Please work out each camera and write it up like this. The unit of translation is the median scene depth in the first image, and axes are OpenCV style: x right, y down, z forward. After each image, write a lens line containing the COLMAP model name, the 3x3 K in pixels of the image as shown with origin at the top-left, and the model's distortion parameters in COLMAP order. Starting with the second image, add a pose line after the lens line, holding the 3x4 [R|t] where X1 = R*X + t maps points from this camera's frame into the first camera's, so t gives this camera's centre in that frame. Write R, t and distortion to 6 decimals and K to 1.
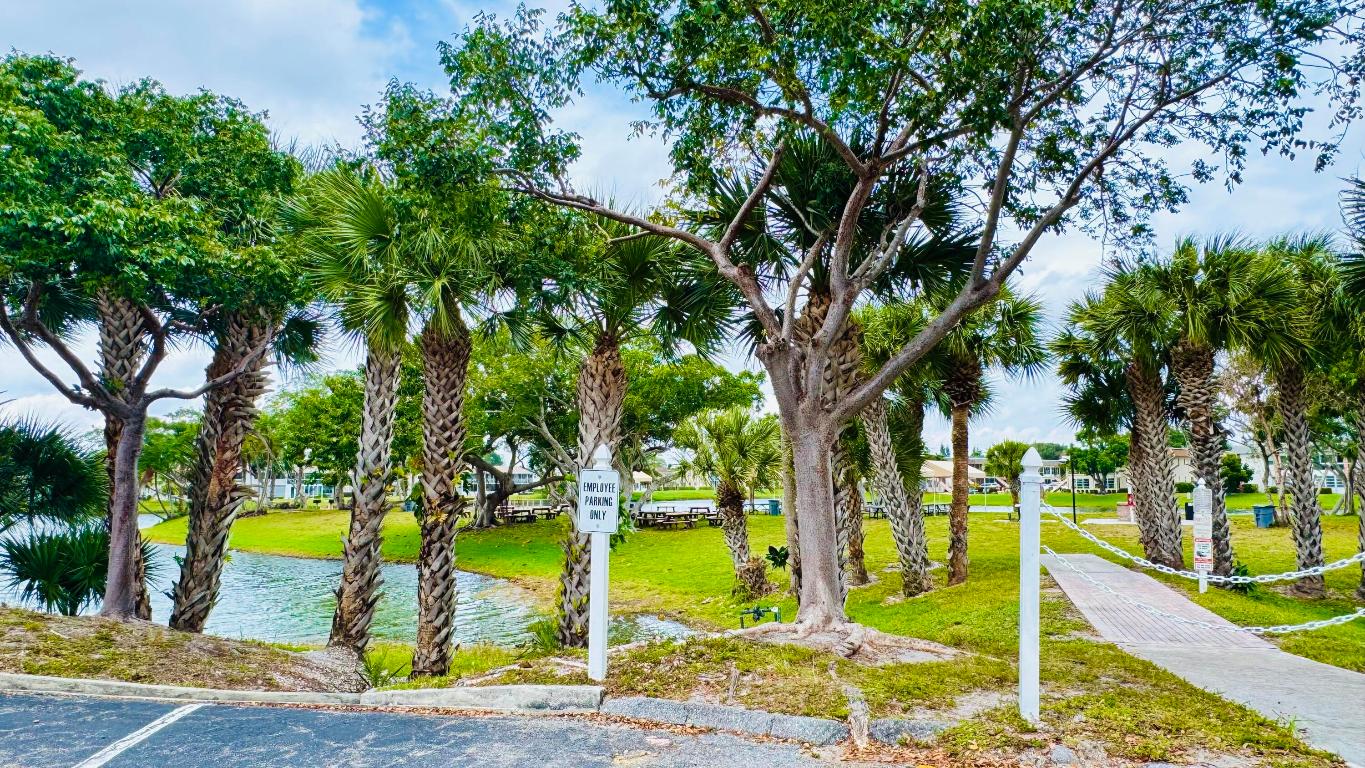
lens RADIAL K [[896.9, 0, 678.2], [0, 896.9, 389.6], [0, 0, 1]] dist [-0.000349, -0.002458]
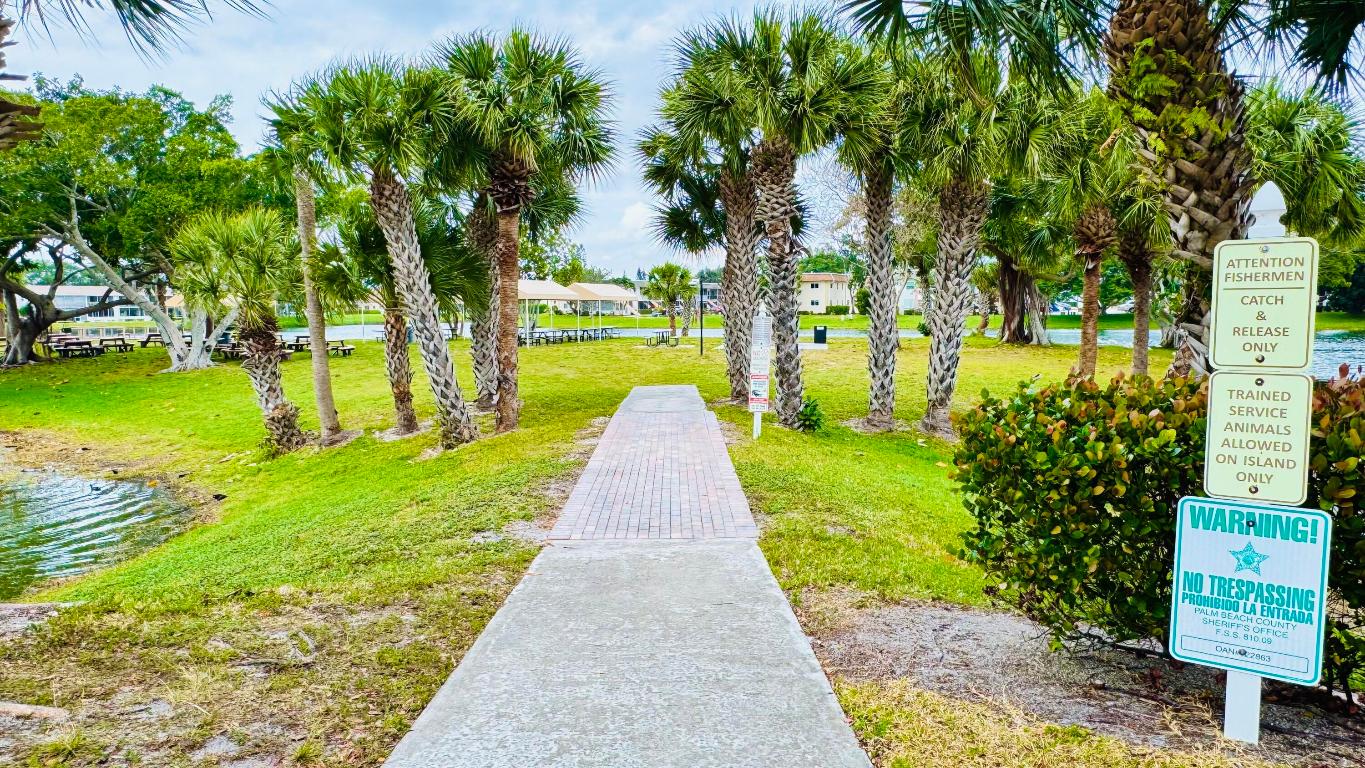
lens RADIAL K [[896.9, 0, 679.1], [0, 896.9, 377.8], [0, 0, 1]] dist [-0.000349, -0.002458]
pose [[0.949160, -0.026392, 0.313685, 0.204576], [-0.031652, 0.983428, 0.178514, 0.015965], [-0.313198, -0.179367, 0.932595, 0.191479]]
